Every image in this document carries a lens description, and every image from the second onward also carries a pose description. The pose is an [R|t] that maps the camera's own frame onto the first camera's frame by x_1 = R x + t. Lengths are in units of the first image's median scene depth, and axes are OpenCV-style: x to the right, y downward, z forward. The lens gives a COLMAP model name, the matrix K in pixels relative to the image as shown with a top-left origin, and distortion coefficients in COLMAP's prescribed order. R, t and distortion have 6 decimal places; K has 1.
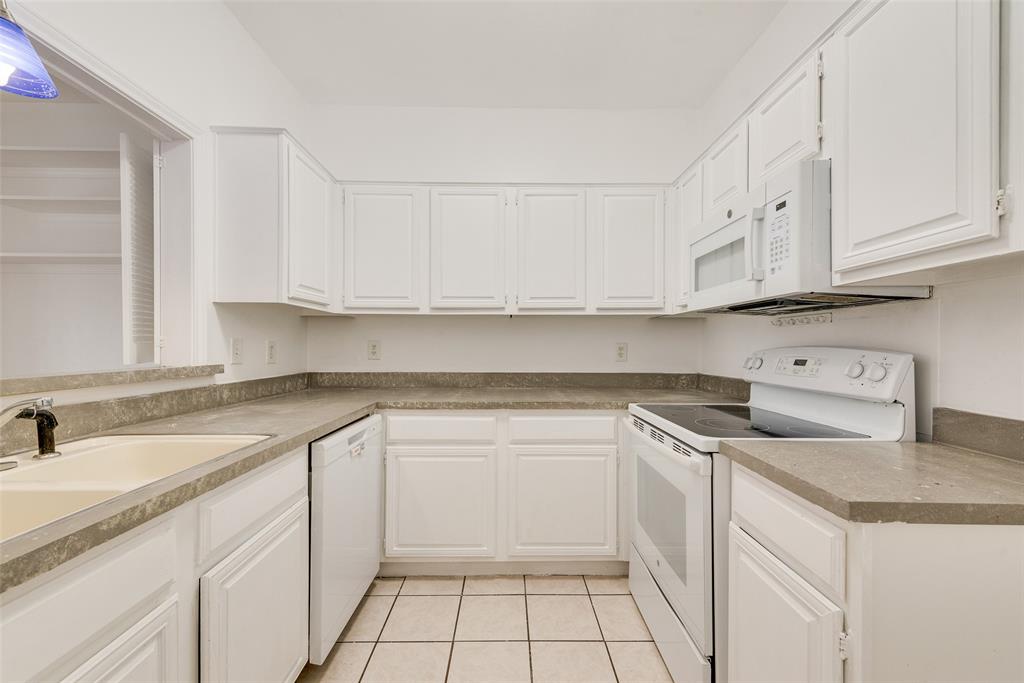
lens RADIAL K [[404.0, 0, 512.5], [0, 404.0, 346.0], [0, 0, 1]] dist [0.013856, -0.005710]
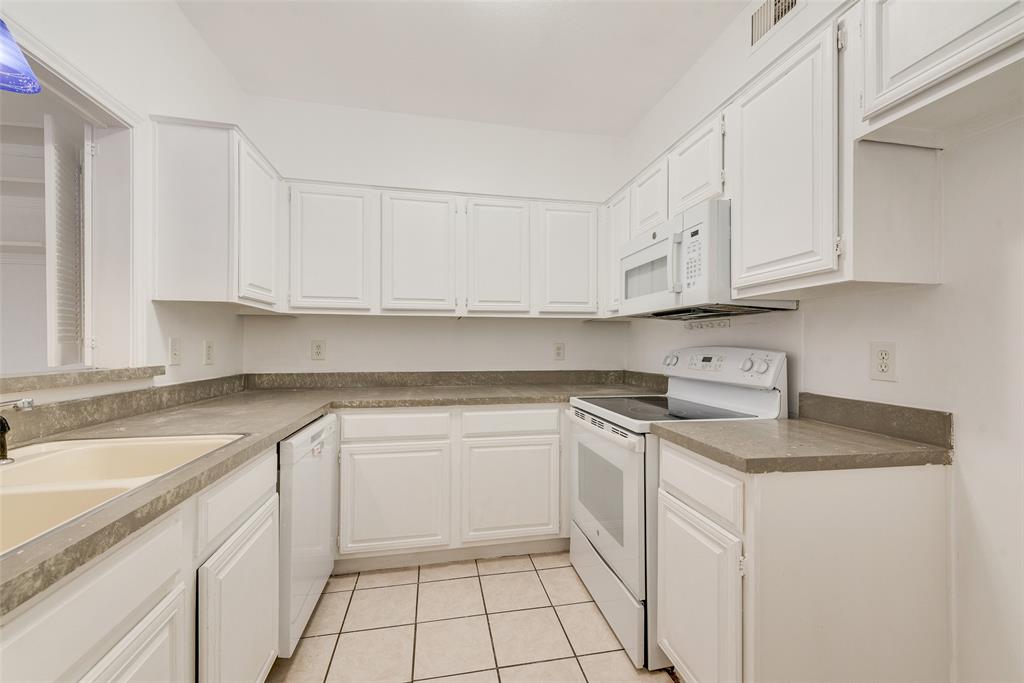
lens RADIAL K [[404.0, 0, 512.5], [0, 404.0, 346.0], [0, 0, 1]] dist [0.013856, -0.005710]
pose [[0.983047, -0.000443, 0.183352, -0.094390], [0.000522, 1.000000, -0.000380, 0.000125], [-0.183352, 0.000469, 0.983047, -0.096406]]
